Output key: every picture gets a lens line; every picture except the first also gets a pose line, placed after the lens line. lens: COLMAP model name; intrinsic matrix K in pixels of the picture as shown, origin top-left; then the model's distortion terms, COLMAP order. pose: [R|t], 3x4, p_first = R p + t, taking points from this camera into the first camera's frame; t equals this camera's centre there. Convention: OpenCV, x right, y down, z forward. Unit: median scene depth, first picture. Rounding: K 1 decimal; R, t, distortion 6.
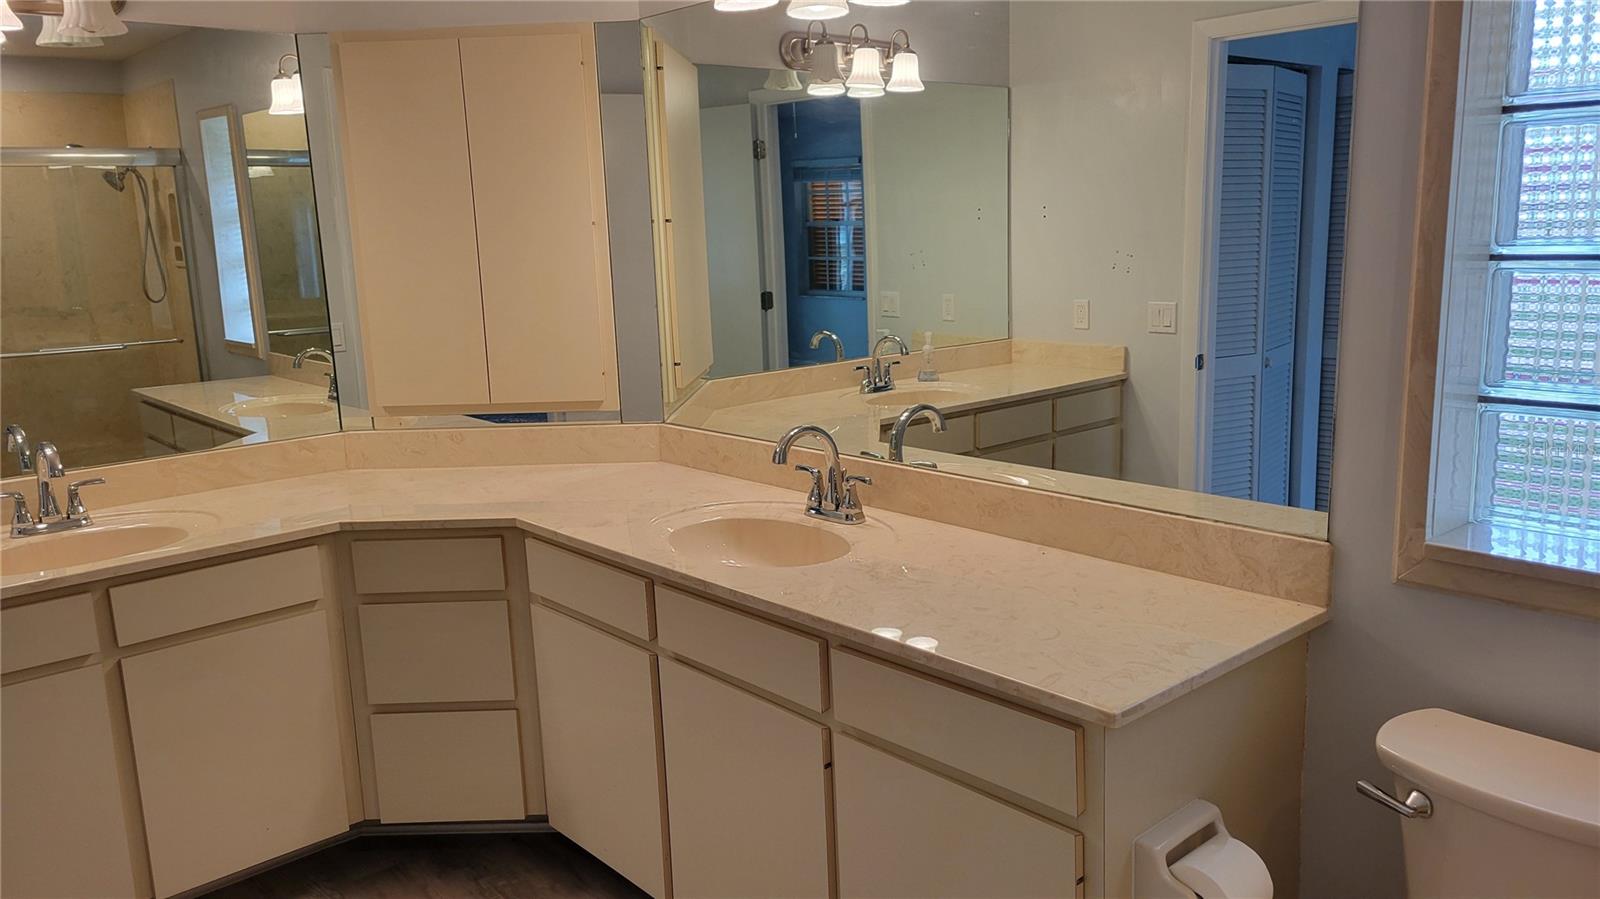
lens RADIAL K [[1192.5, 0, 802.1], [0, 1192.5, 443.5], [0, 0, 1]] dist [0.072971, -0.057243]
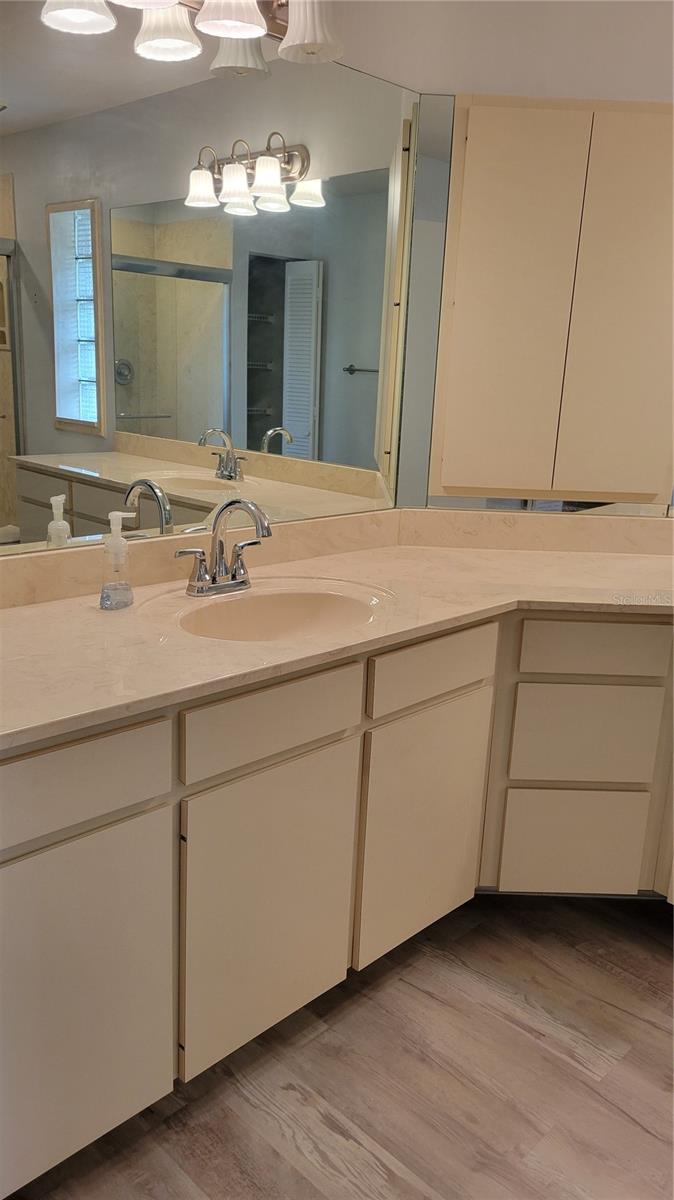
lens RADIAL K [[894.4, 0, 336.5], [0, 894.4, 604.3], [0, 0, 1]] dist [0.072971, -0.057243]
pose [[0.994859, 0.057983, 0.083032, -0.569532], [-0.063854, 0.995509, 0.069896, 0.025448], [-0.078607, -0.074839, 0.994093, 0.265849]]
